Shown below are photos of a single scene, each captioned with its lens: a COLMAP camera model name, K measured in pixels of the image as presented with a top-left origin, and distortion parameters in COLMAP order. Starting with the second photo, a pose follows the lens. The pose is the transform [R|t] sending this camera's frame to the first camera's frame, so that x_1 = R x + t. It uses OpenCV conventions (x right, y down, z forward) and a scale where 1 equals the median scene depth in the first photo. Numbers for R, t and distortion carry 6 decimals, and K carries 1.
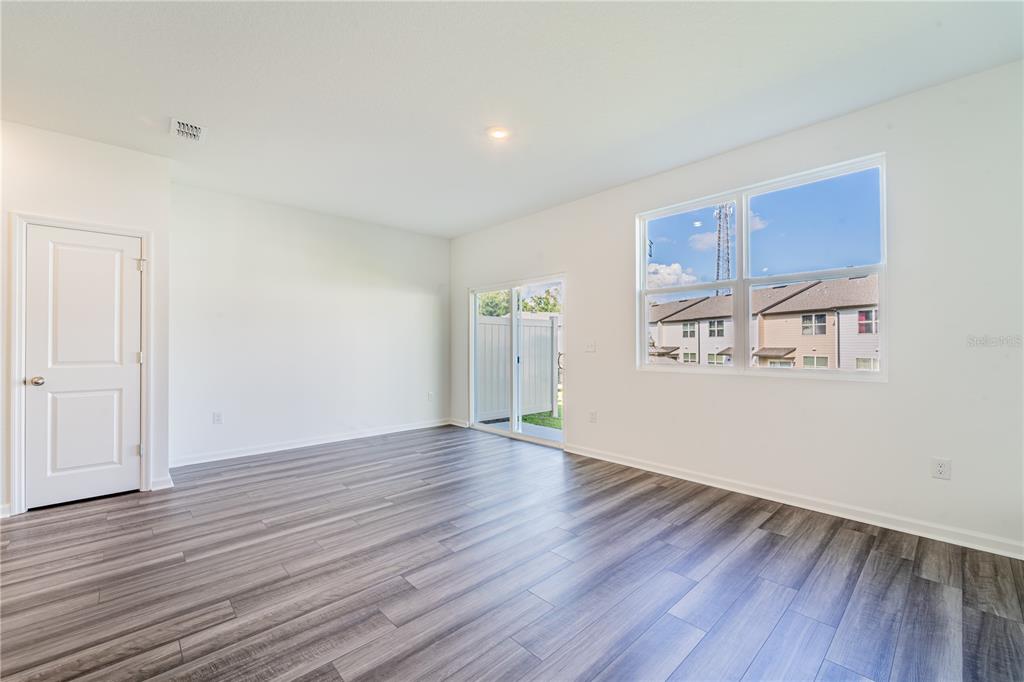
lens RADIAL K [[416.4, 0, 514.7], [0, 416.4, 341.7], [0, 0, 1]] dist [-0.001052, -0.000751]
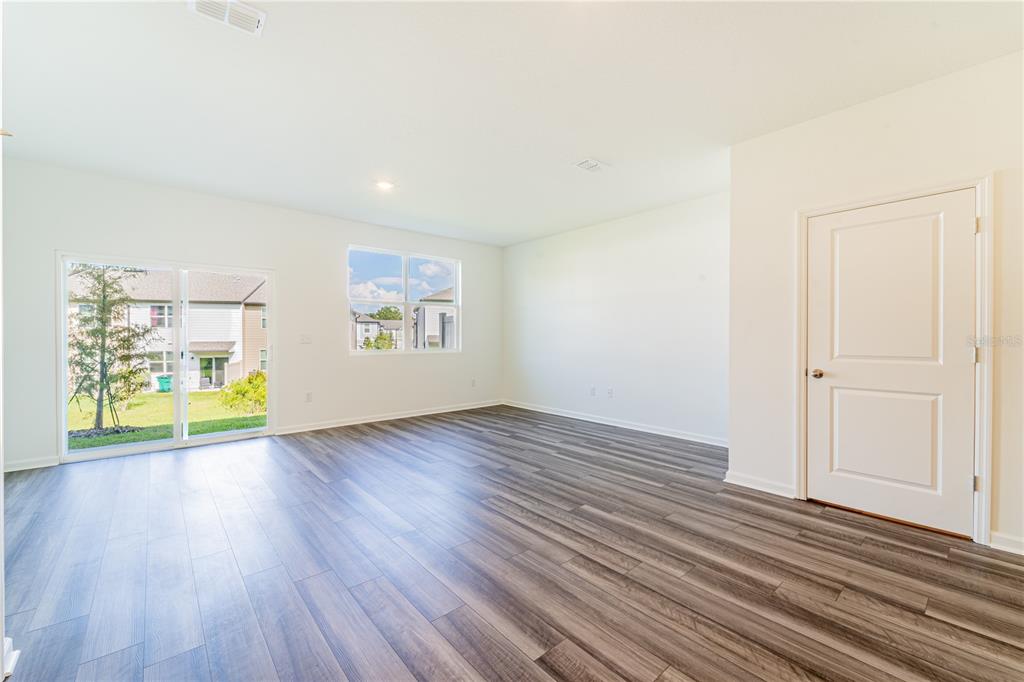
lens RADIAL K [[412.7, 0, 512.0], [0, 412.7, 341.0], [0, 0, 1]] dist [0.000386, -0.000072]
pose [[0.045313, -0.005959, 0.998955, -1.393310], [-0.007474, 0.999952, 0.006304, 0.007675], [-0.998945, -0.007752, 0.045266, 0.509932]]
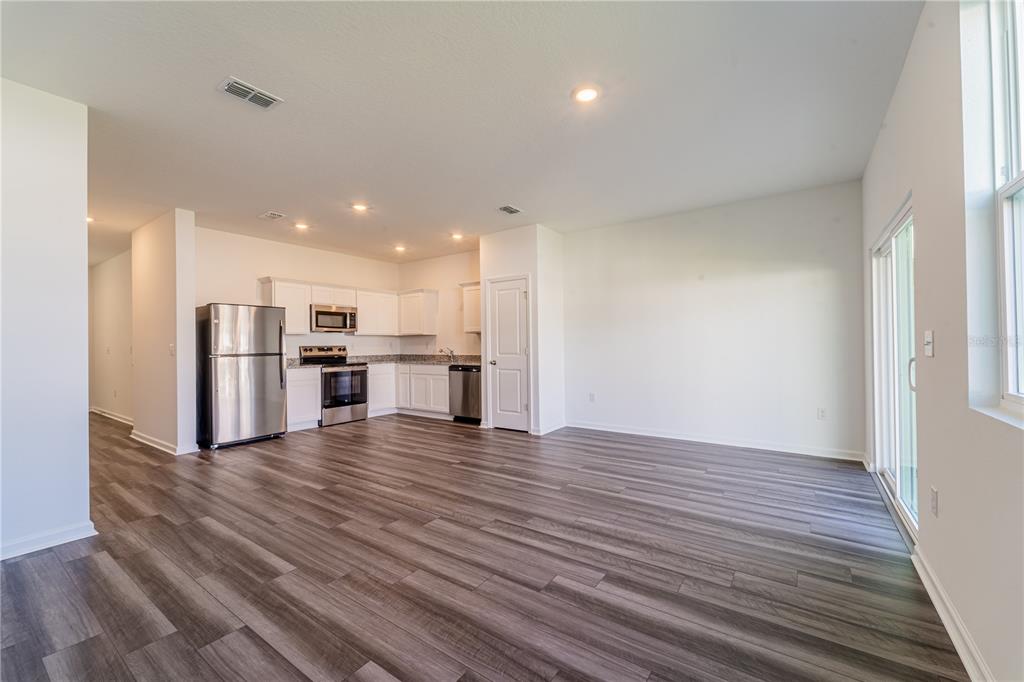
lens RADIAL K [[412.7, 0, 512.0], [0, 412.7, 341.0], [0, 0, 1]] dist [0.000386, -0.000072]
pose [[0.199737, -0.006569, -0.979828, 0.754107], [0.017673, 0.999839, -0.003100, 0.000494], [0.979690, -0.016697, 0.199821, 0.673746]]
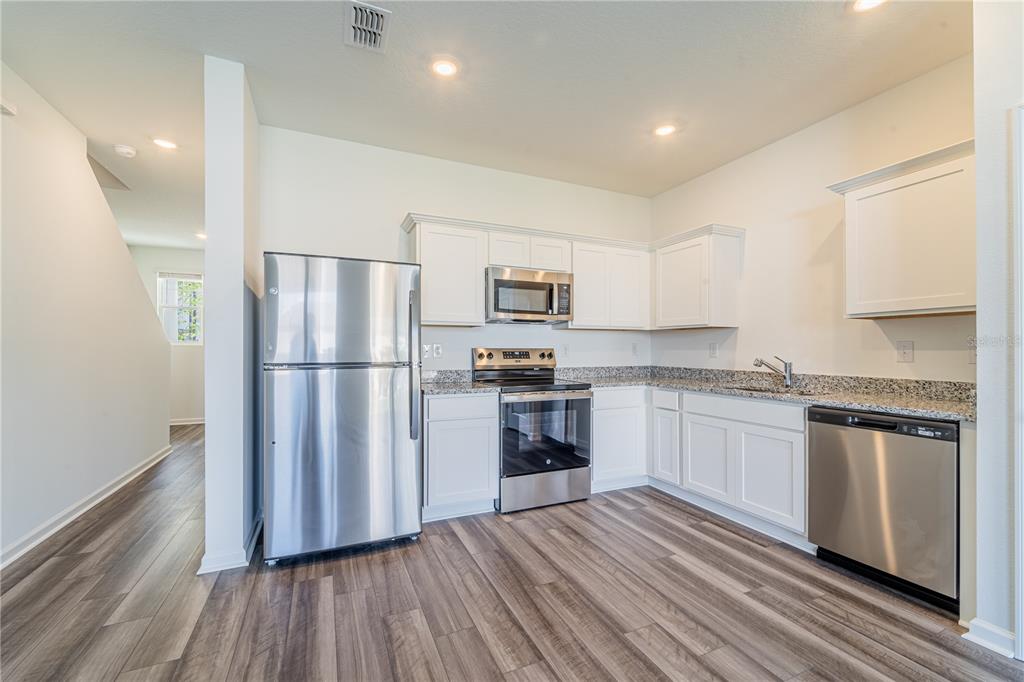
lens RADIAL K [[418.3, 0, 509.1], [0, 418.3, 348.9], [0, 0, 1]] dist [-0.001001, -0.000174]
pose [[-0.331144, -0.000033, -0.943580, -0.444343], [0.006939, 0.999973, -0.002471, 0.006265], [0.943555, -0.007366, -0.331135, 0.517121]]
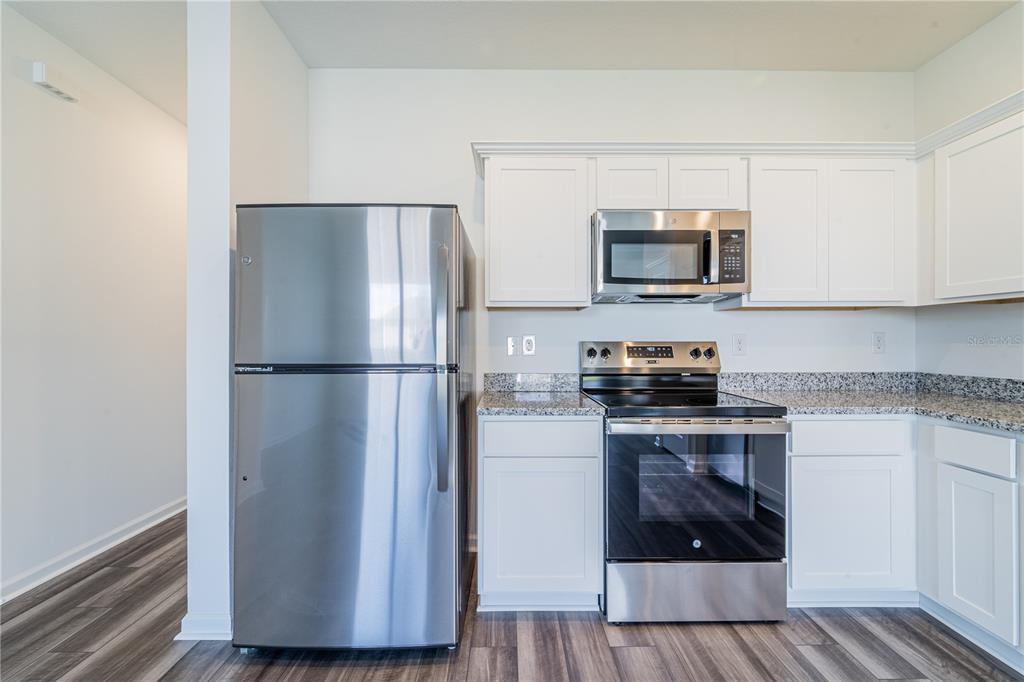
lens RADIAL K [[416.4, 0, 514.7], [0, 416.4, 341.7], [0, 0, 1]] dist [-0.001052, -0.000751]
pose [[-0.672542, 0.000602, -0.740059, -0.847744], [0.008195, 0.999944, -0.006635, 0.005266], [0.740014, -0.010527, -0.672509, 0.468951]]
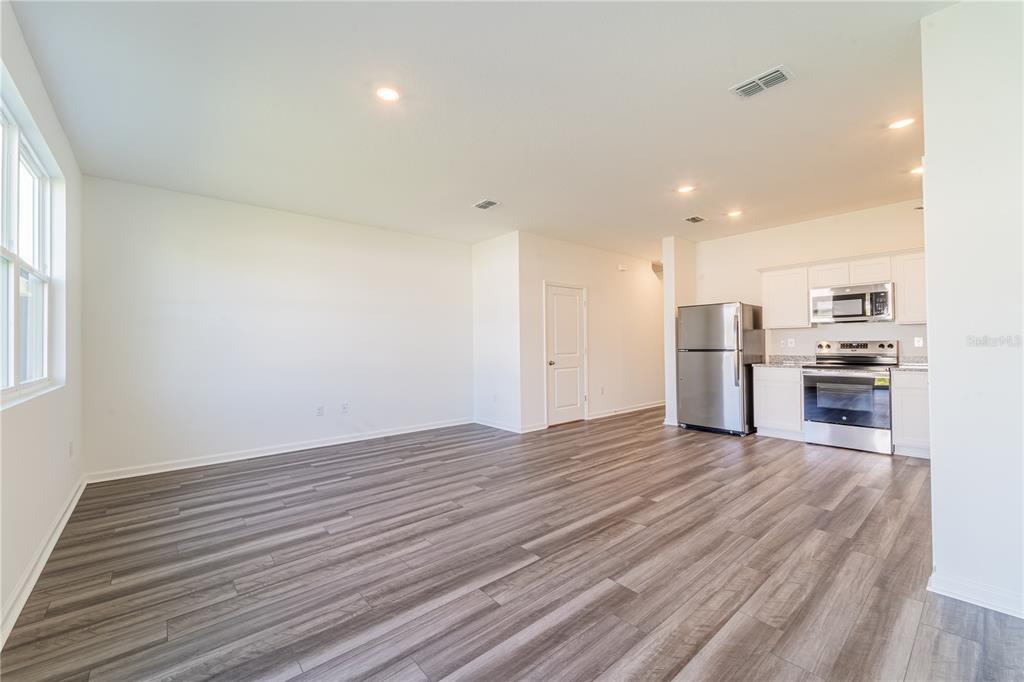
lens RADIAL K [[416.4, 0, 514.7], [0, 416.4, 341.7], [0, 0, 1]] dist [-0.001052, -0.000751]
pose [[-0.999022, 0.012933, 0.042282, -0.319475], [0.012397, 0.999840, -0.012901, 0.008824], [-0.042442, -0.012364, -0.999022, 1.810837]]
